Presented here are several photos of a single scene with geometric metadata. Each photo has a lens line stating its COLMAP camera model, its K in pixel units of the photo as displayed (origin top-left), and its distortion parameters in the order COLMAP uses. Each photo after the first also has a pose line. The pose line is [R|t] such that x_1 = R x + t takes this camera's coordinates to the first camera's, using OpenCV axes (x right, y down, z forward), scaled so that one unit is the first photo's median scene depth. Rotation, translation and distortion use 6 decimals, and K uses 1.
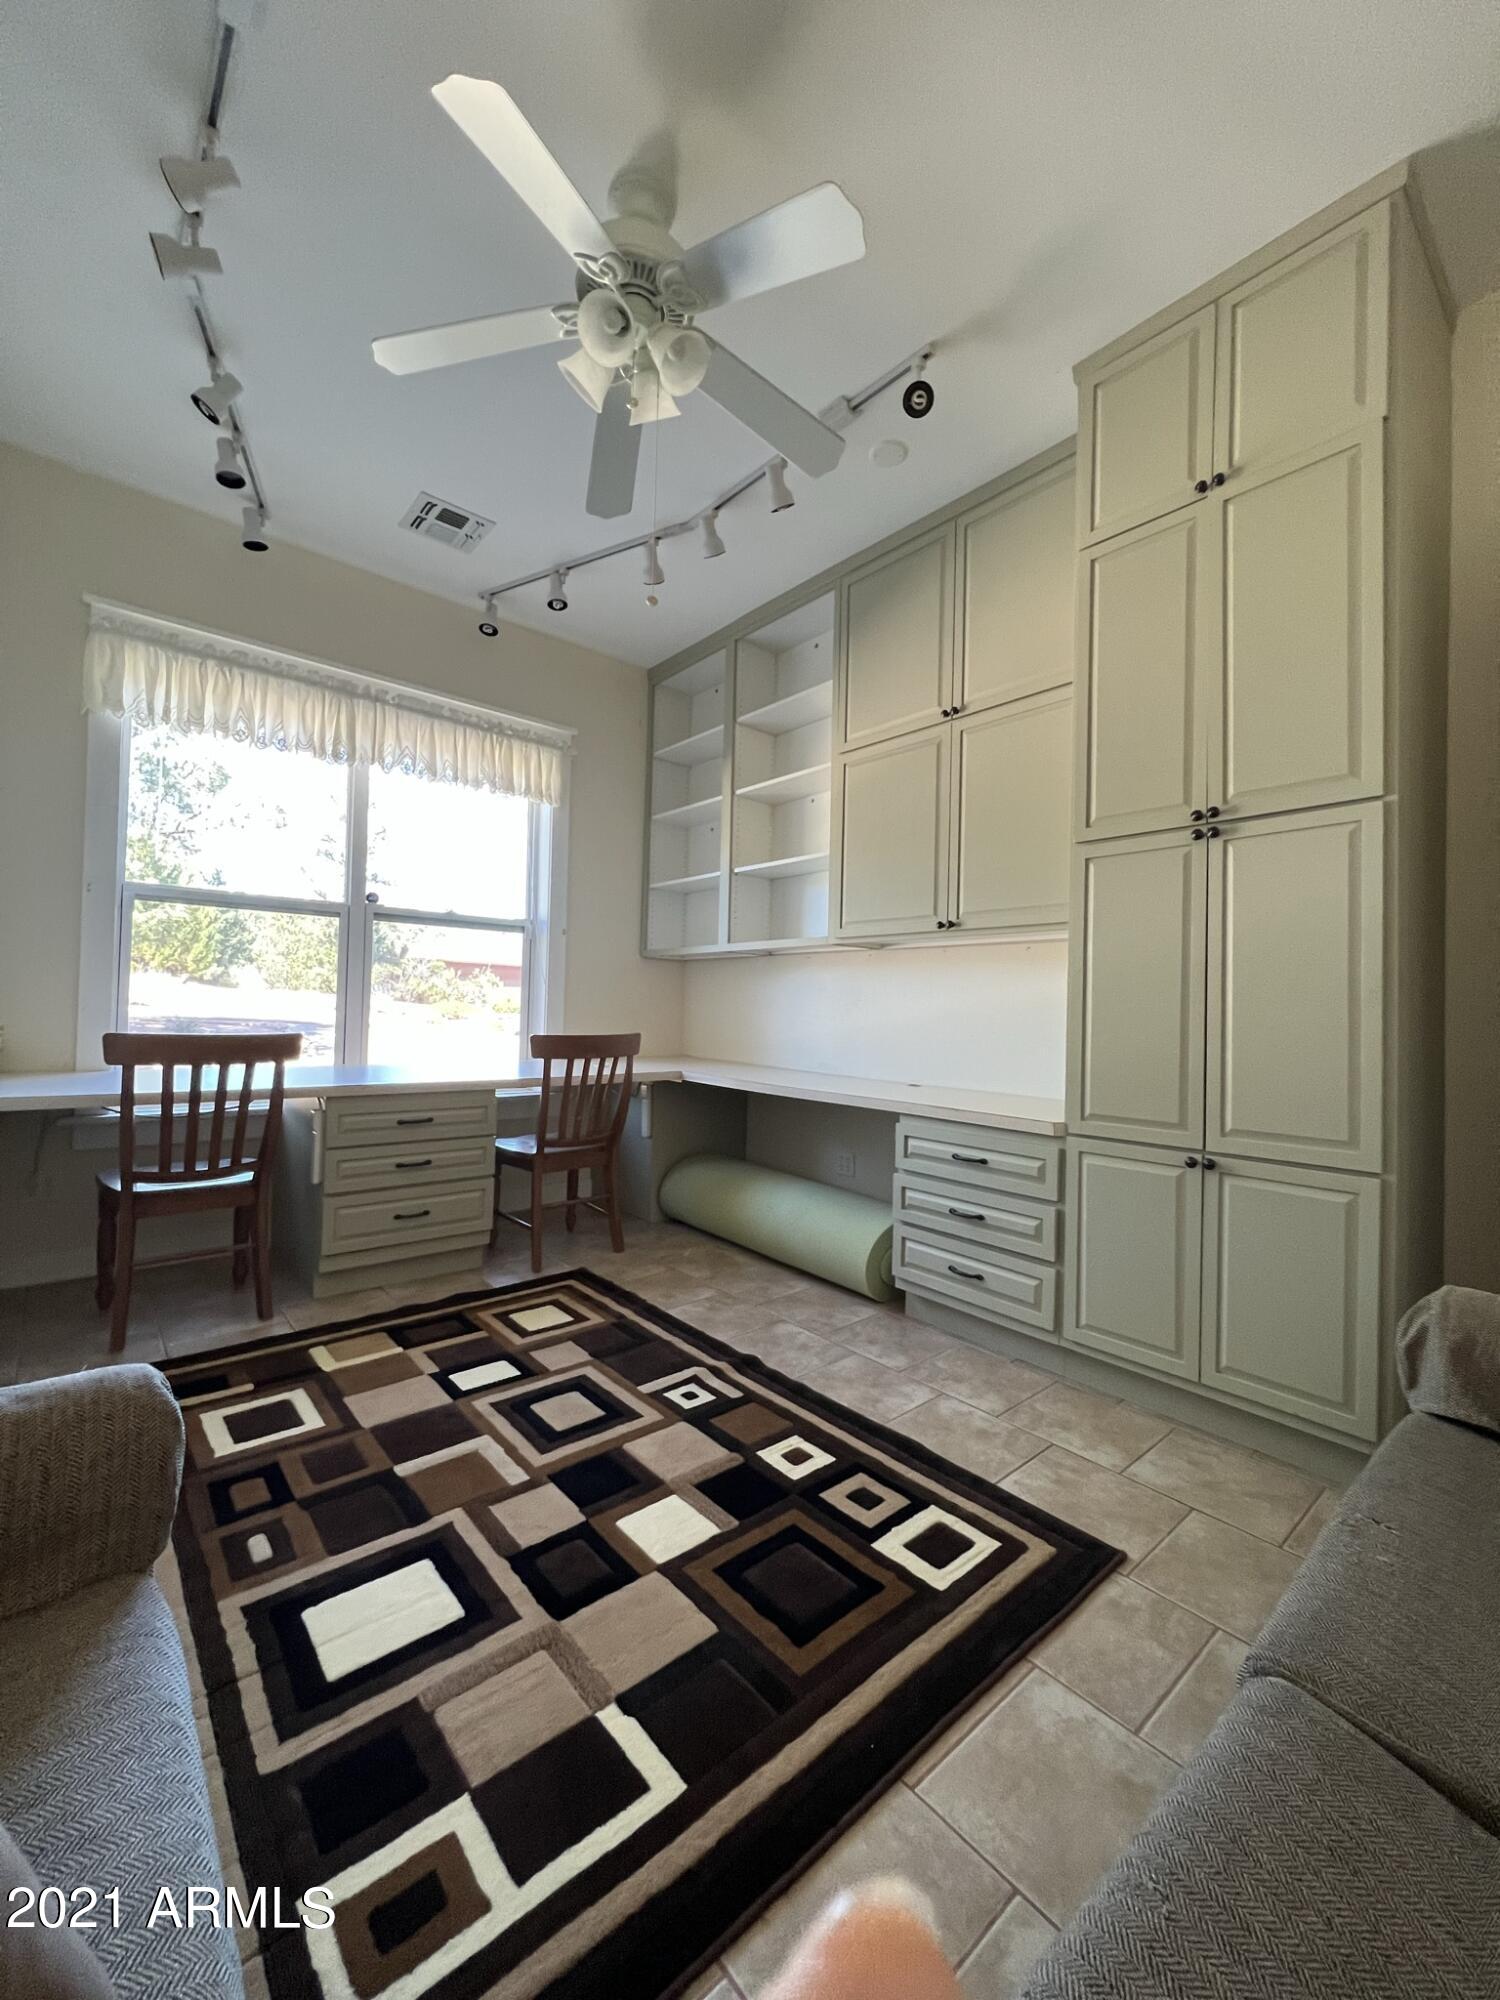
lens RADIAL K [[798.9, 0, 755.2], [0, 798.9, 997.6], [0, 0, 1]] dist [0.000475, -0.000606]
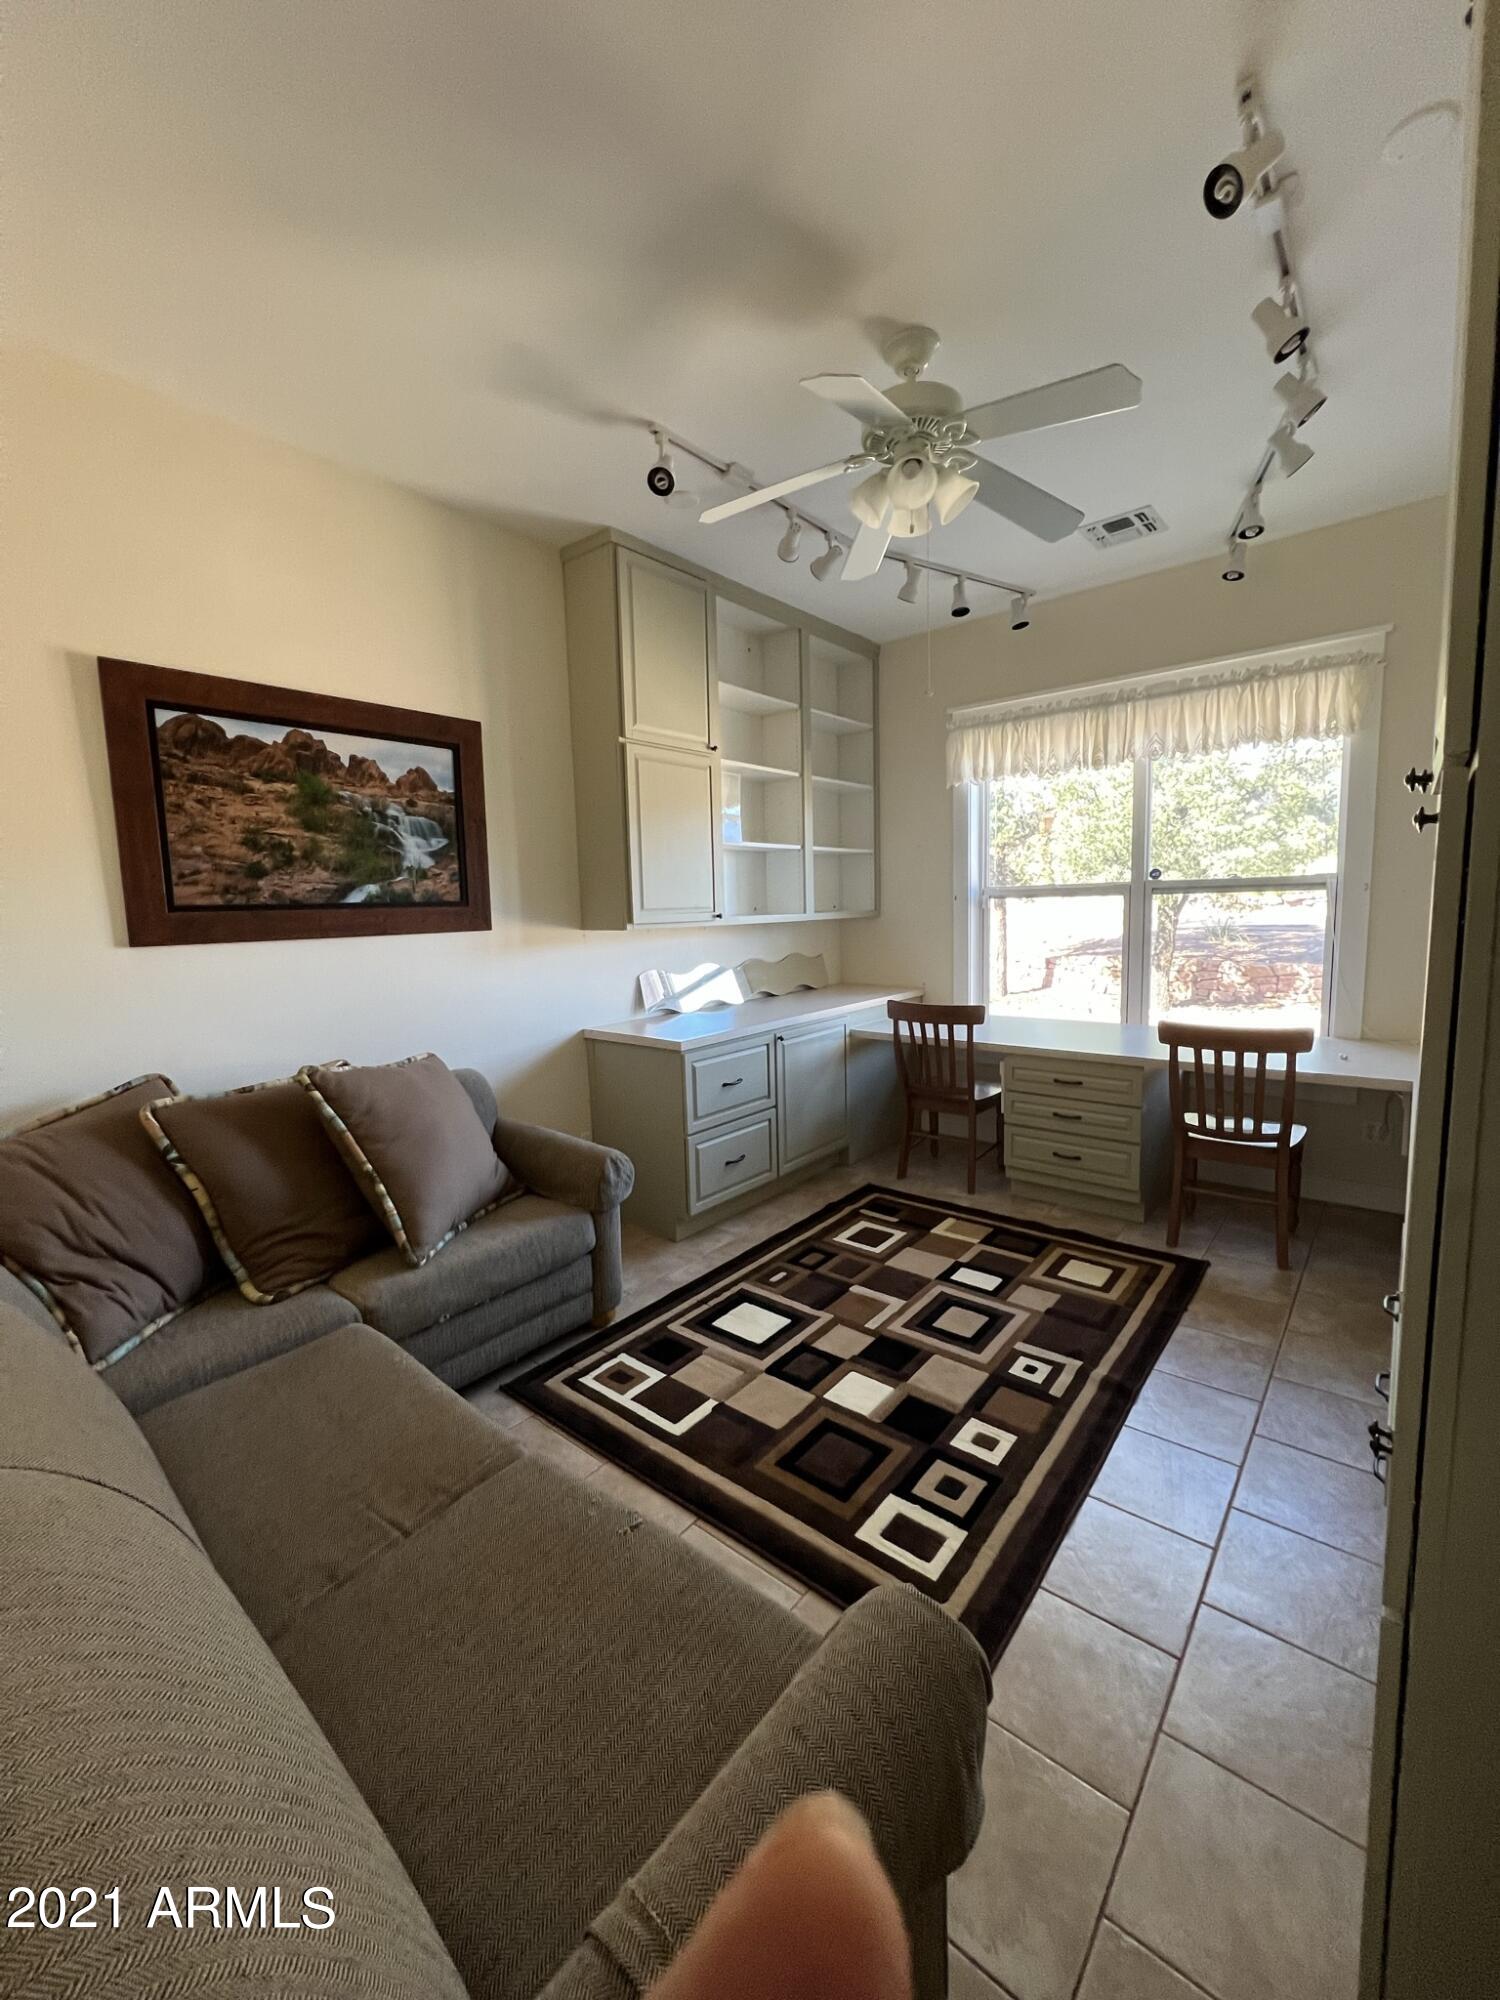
lens RADIAL K [[798.9, 0, 753.7], [0, 798.9, 997.2], [0, 0, 1]] dist [0.000475, -0.000606]
pose [[0.154087, 0.086282, -0.984283, 0.971356], [0.051840, 0.994102, 0.095258, -0.161564], [0.986696, -0.065703, 0.148705, 0.502908]]
